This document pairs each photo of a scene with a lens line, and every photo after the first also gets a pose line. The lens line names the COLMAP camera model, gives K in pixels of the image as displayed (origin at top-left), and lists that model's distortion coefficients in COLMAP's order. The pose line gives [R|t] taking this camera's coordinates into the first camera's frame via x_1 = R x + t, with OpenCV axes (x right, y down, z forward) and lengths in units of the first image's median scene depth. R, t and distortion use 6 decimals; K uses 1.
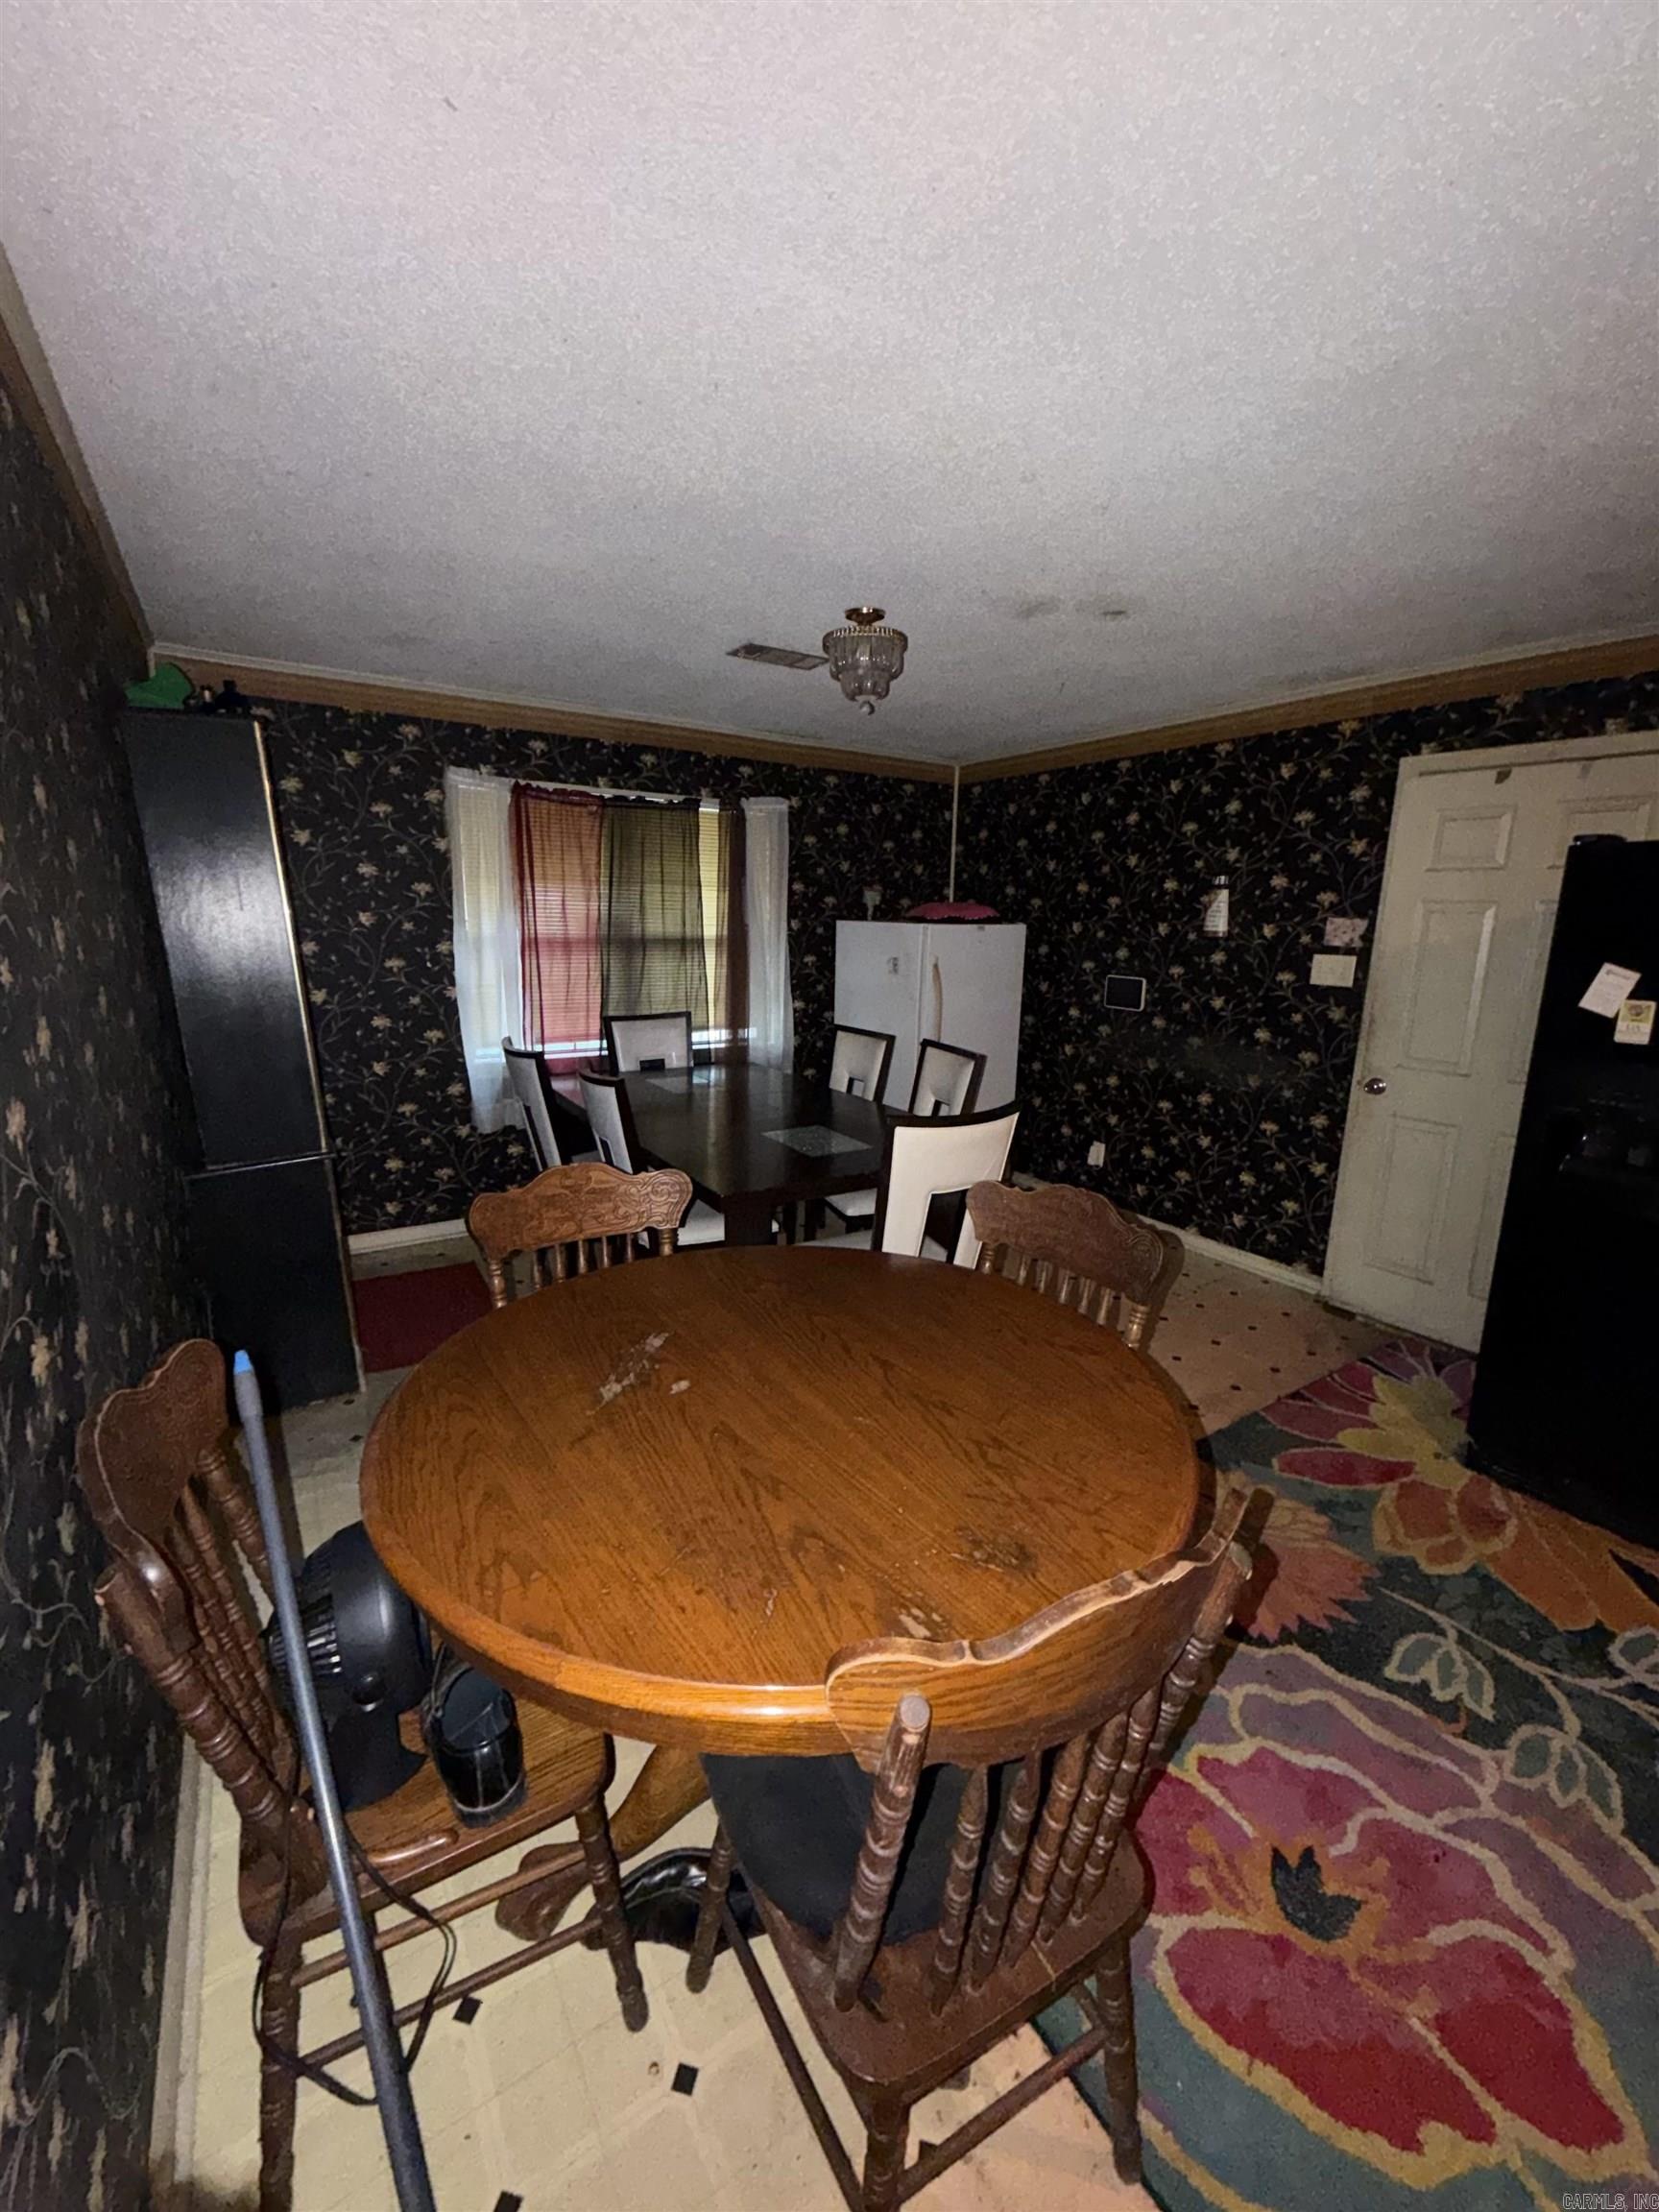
lens RADIAL K [[883.3, 0, 828.0], [0, 883.3, 1100.3], [0, 0, 1]] dist [-0.000614, 0.000567]
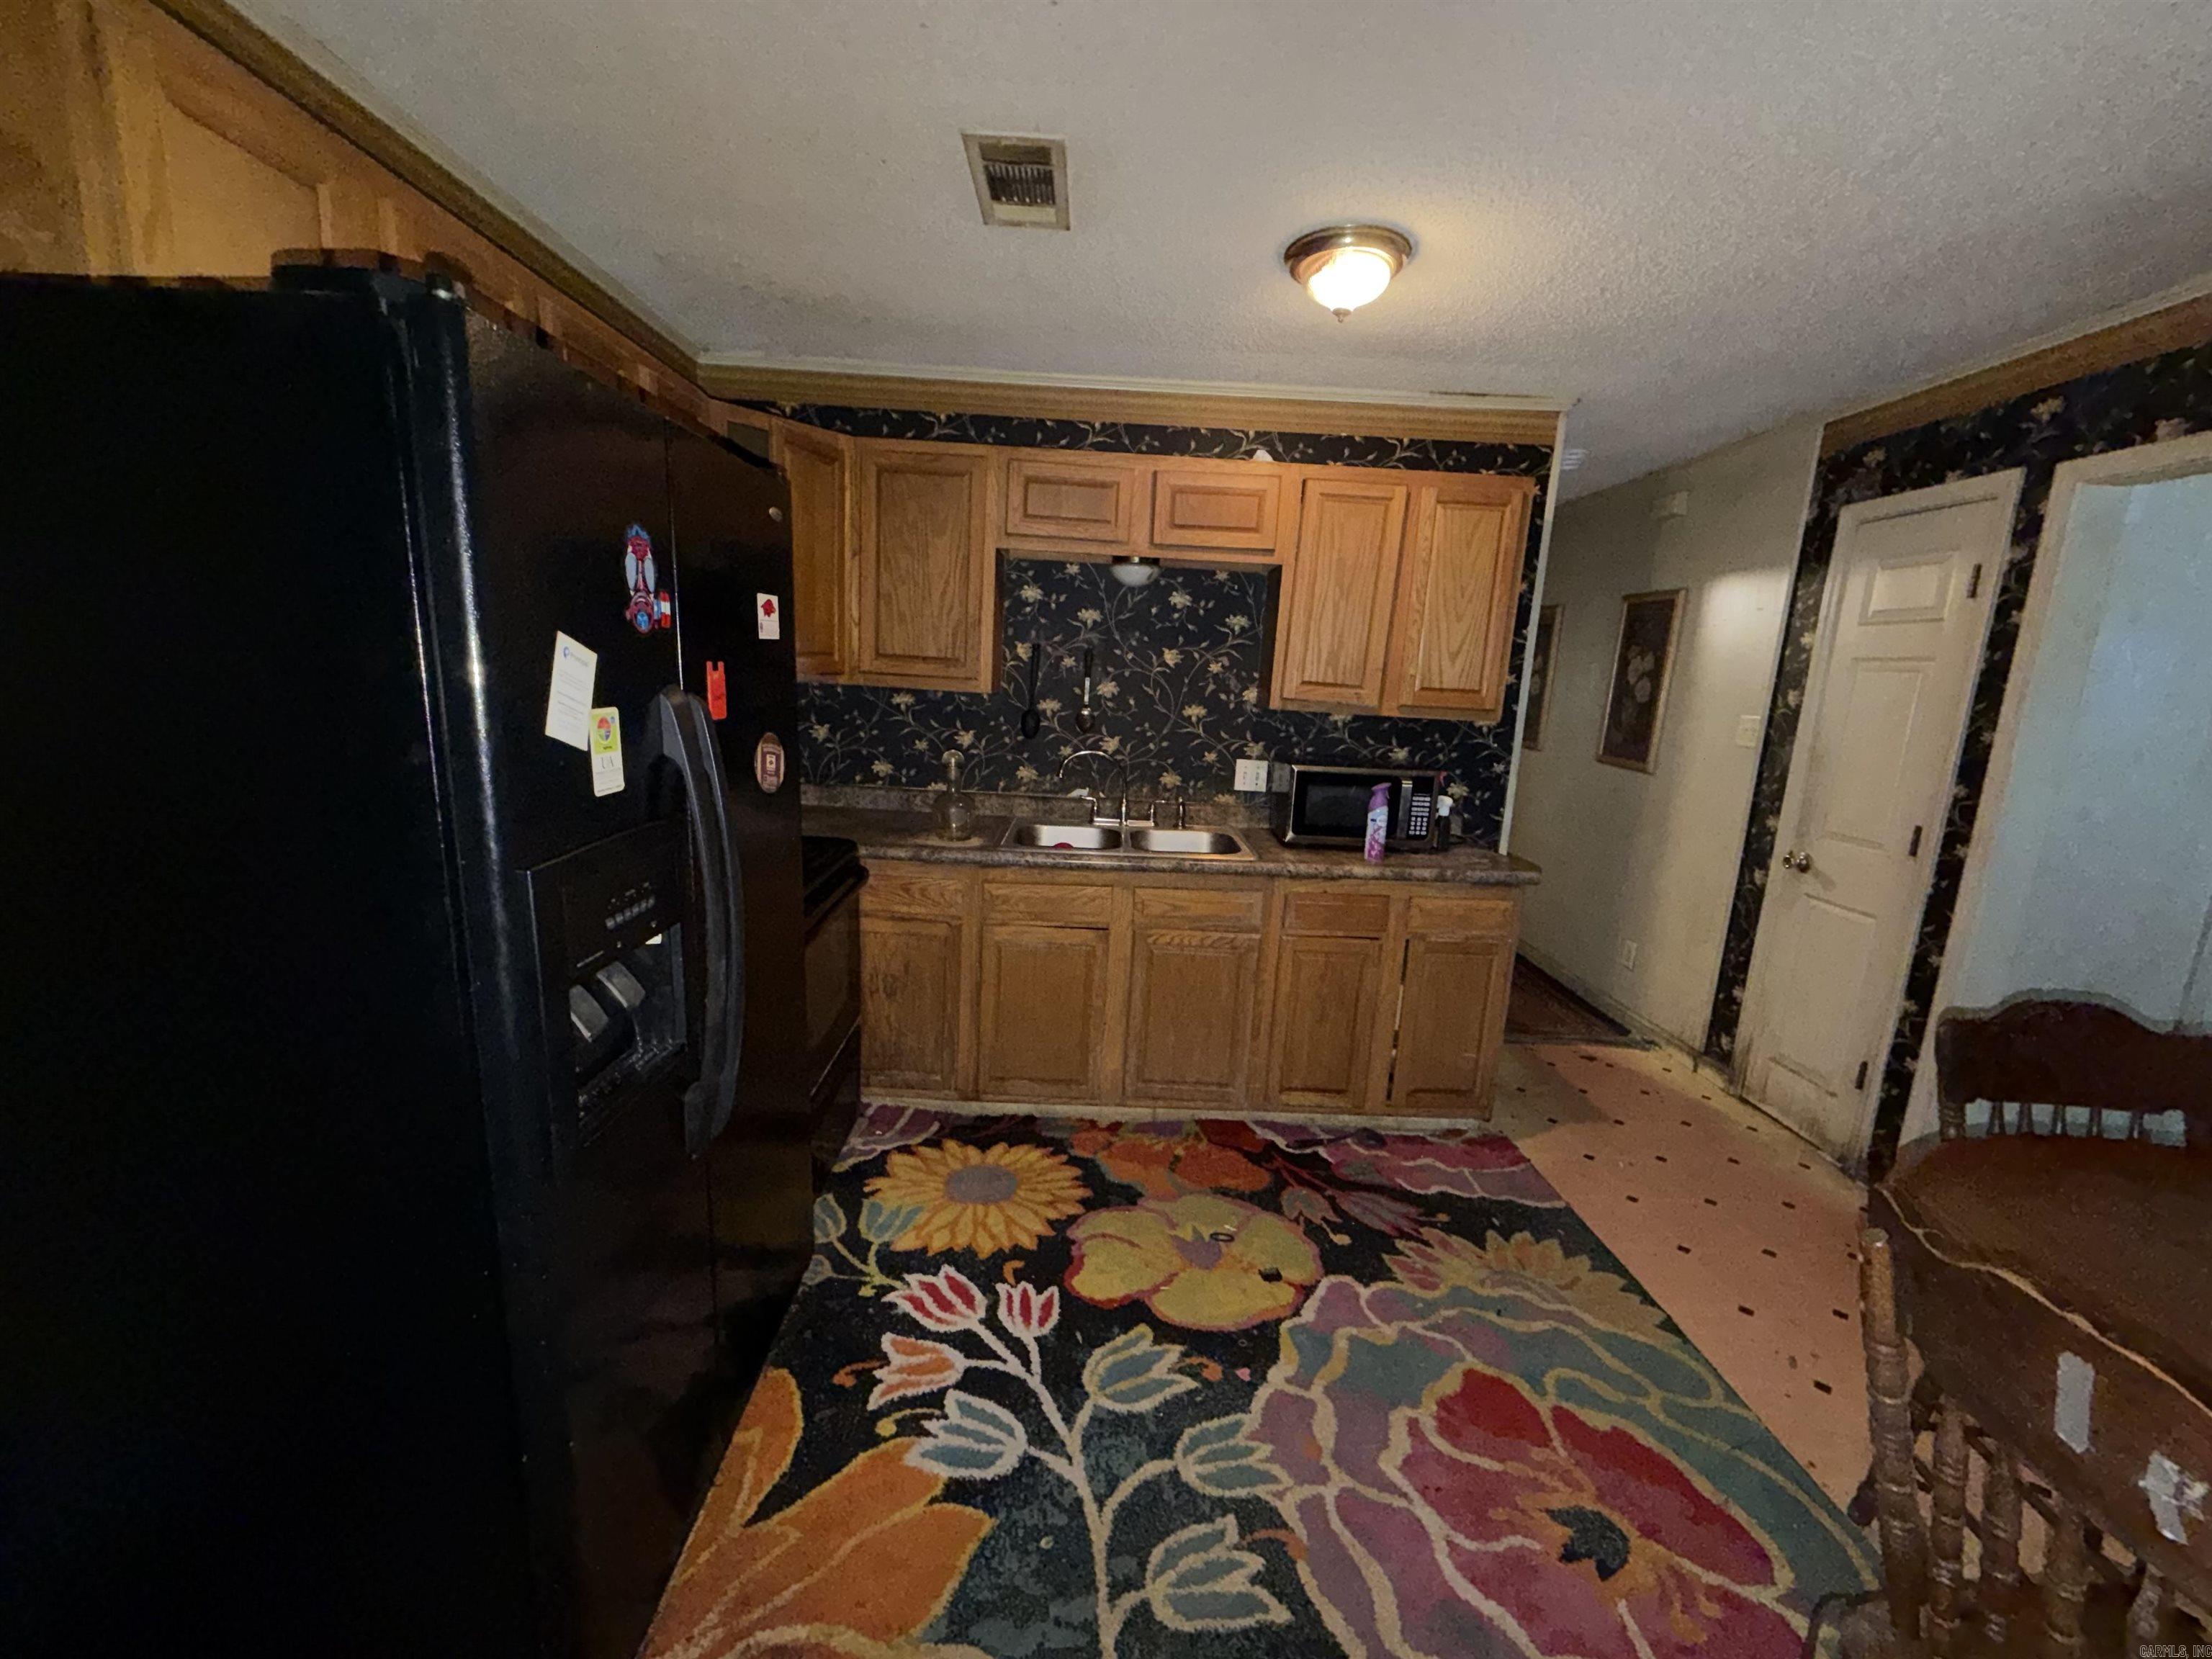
lens RADIAL K [[883.3, 0, 1101.2], [0, 883.3, 831.2], [0, 0, 1]] dist [-0.000614, 0.000567]
pose [[-0.839625, -0.159393, 0.519252, 0.244105], [0.041487, 0.934362, 0.353902, -0.124203], [-0.541579, 0.318687, -0.777901, 0.736886]]
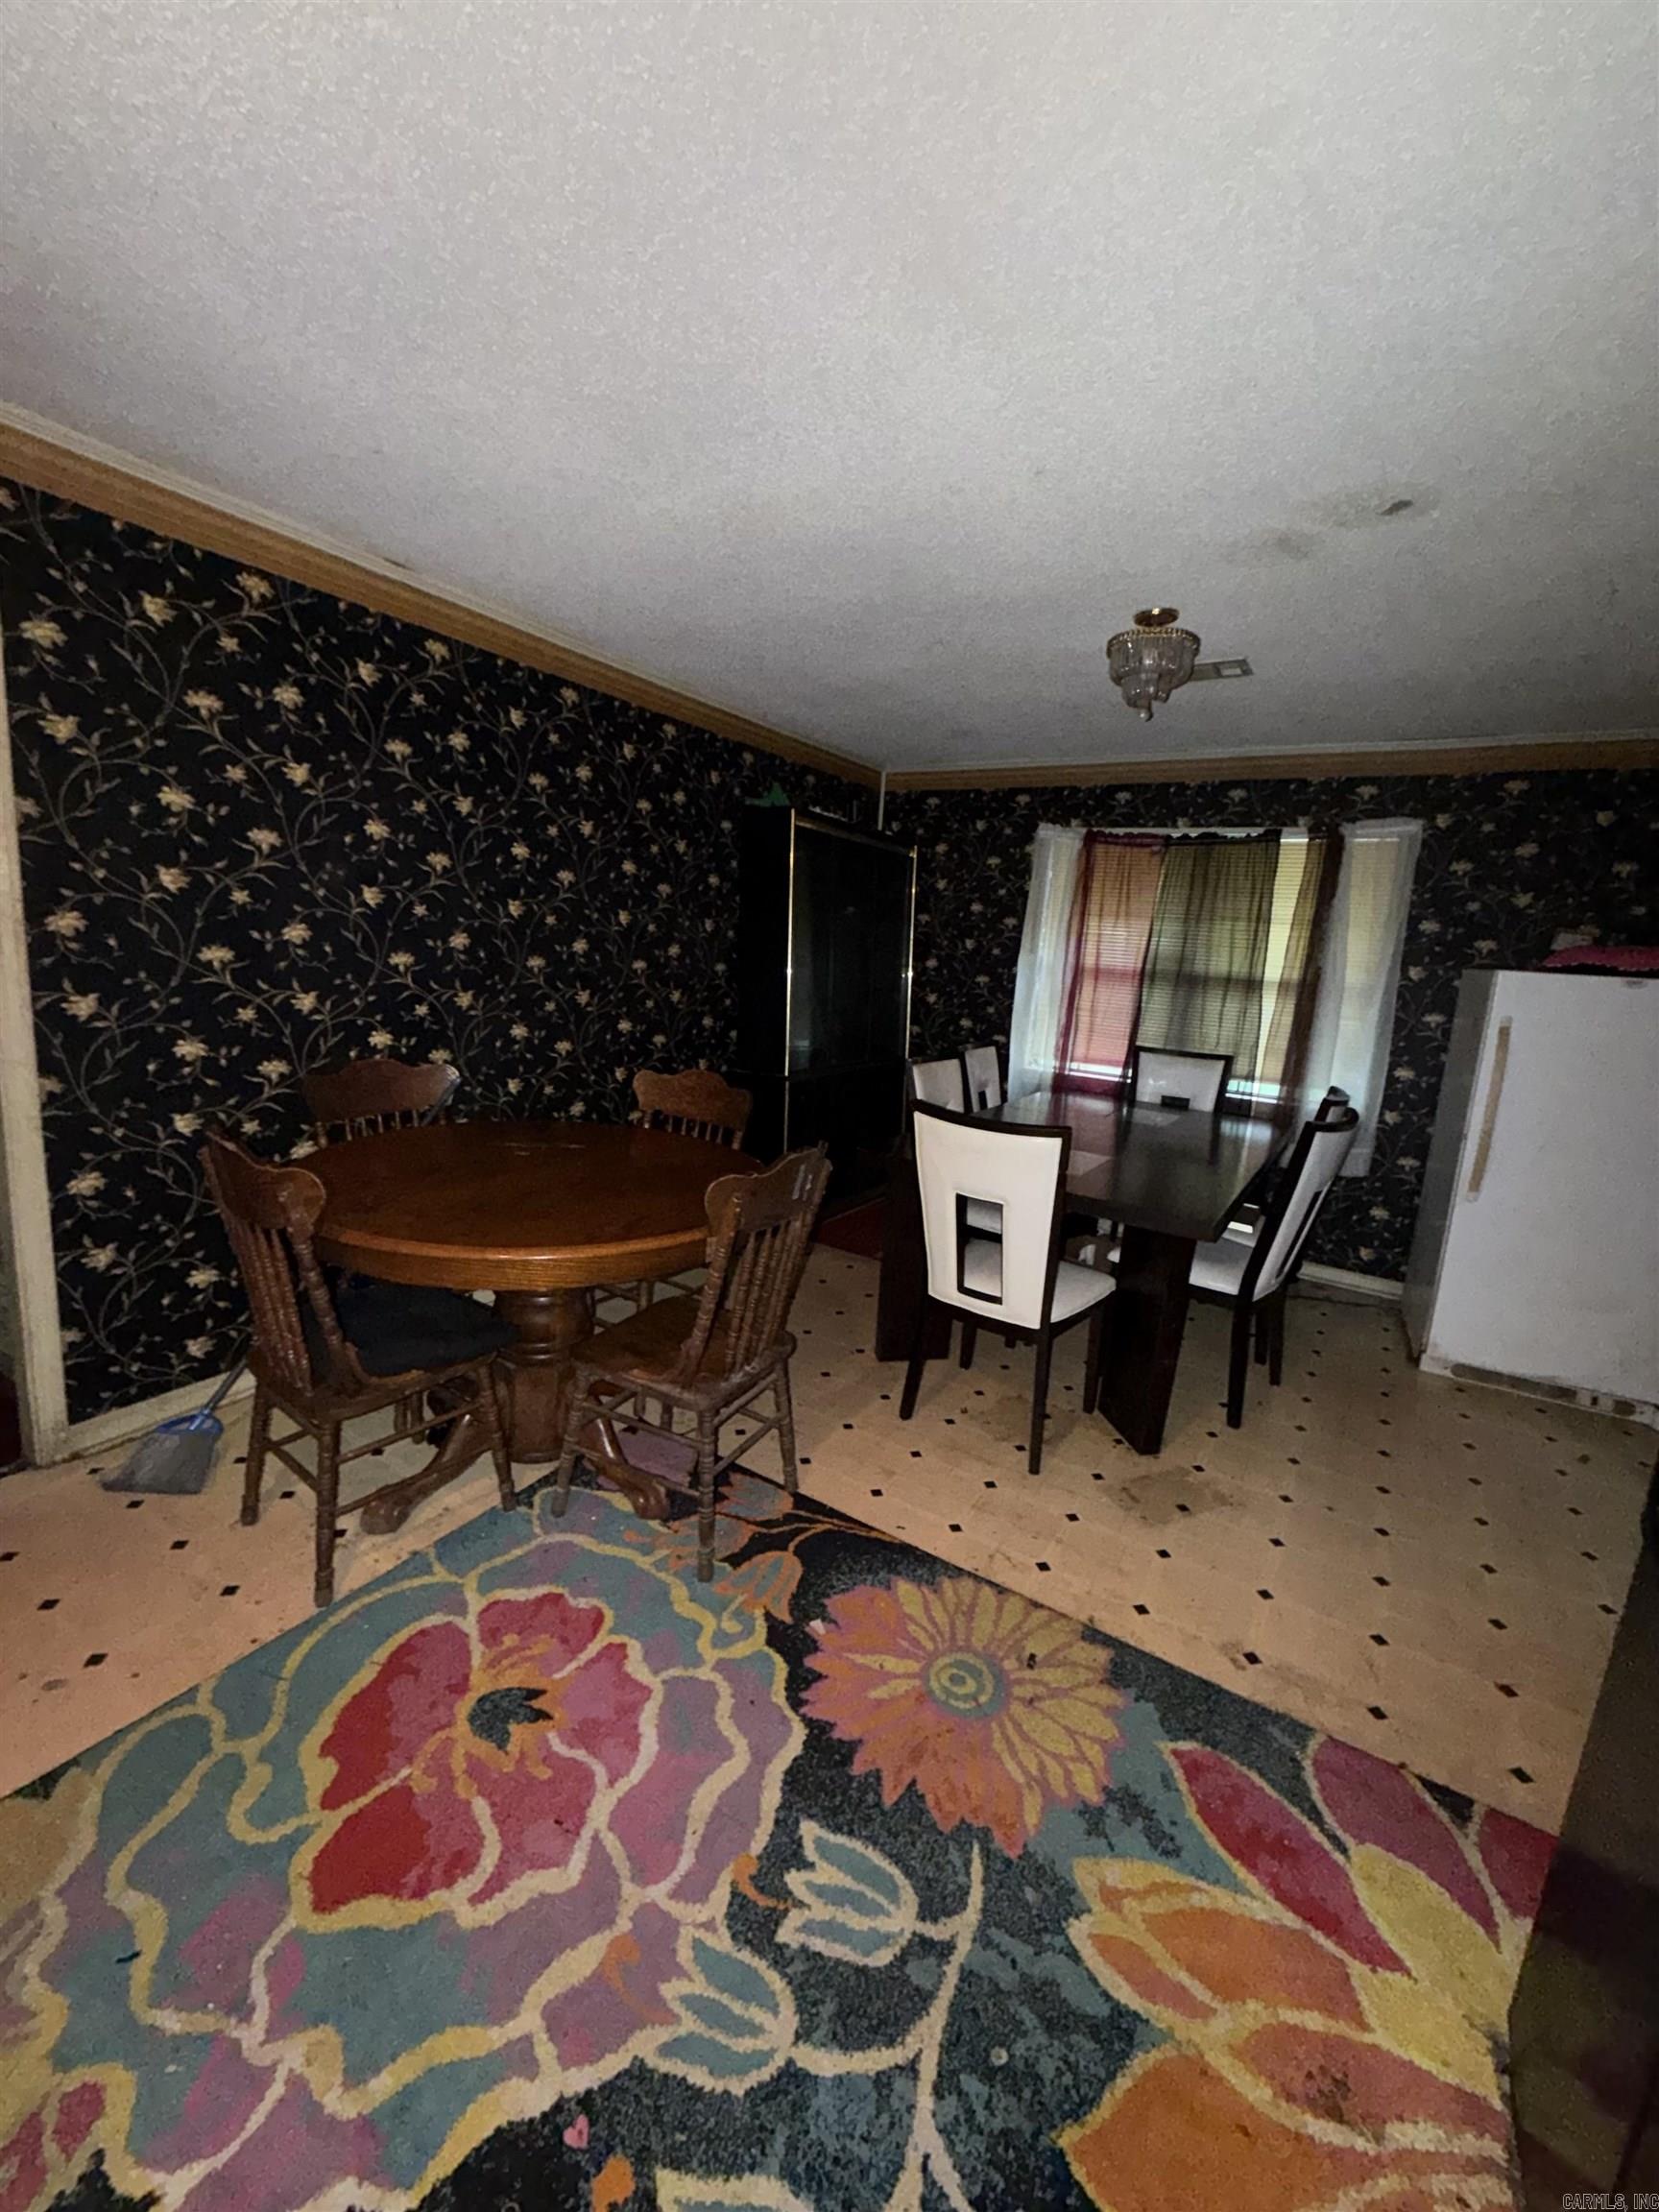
lens RADIAL K [[883.3, 0, 828.7], [0, 883.3, 1101.4], [0, 0, 1]] dist [-0.000614, 0.000567]
pose [[0.421586, 0.170298, -0.890654, 0.626131], [-0.243828, 0.967322, 0.069543, -0.019031], [0.873392, 0.187848, 0.449333, 0.273327]]
